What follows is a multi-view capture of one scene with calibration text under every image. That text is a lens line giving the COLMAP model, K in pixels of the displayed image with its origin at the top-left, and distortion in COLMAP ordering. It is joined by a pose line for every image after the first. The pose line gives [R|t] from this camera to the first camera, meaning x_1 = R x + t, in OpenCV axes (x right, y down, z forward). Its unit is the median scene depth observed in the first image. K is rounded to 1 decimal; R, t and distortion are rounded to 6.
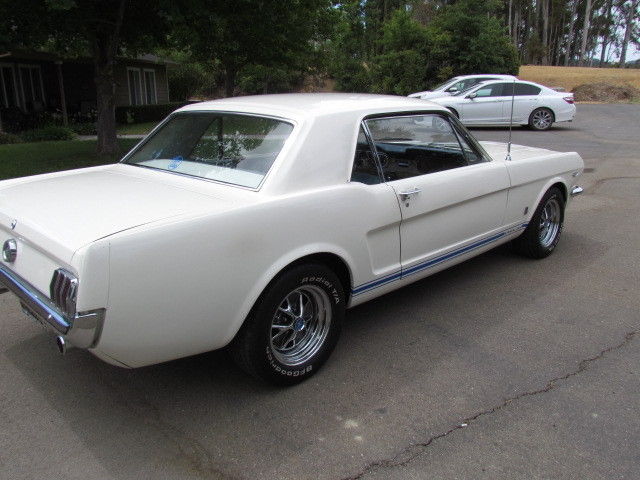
lens RADIAL K [[538.2, 0, 319.5], [0, 538.2, 244.4], [0, 0, 1]] dist [-0.061908, 0.047928]
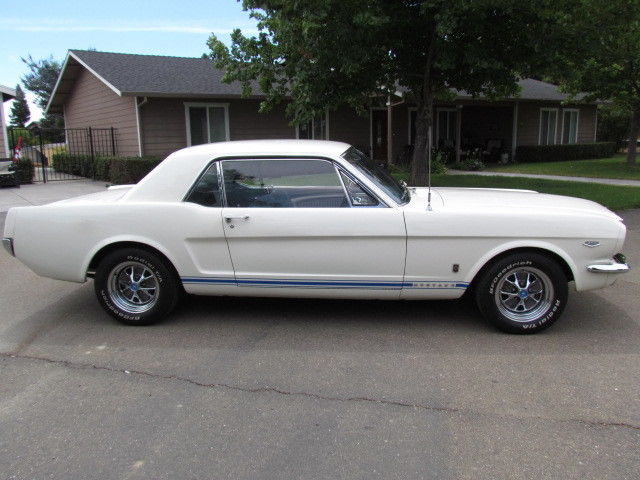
lens RADIAL K [[538.2, 0, 316.0], [0, 538.2, 237.0], [0, 0, 1]] dist [-0.061908, 0.047928]
pose [[0.649102, 0.149464, -0.745873, 1.273153], [-0.208766, 0.977861, 0.014271, -0.110534], [0.731494, 0.146449, 0.665935, 0.291649]]
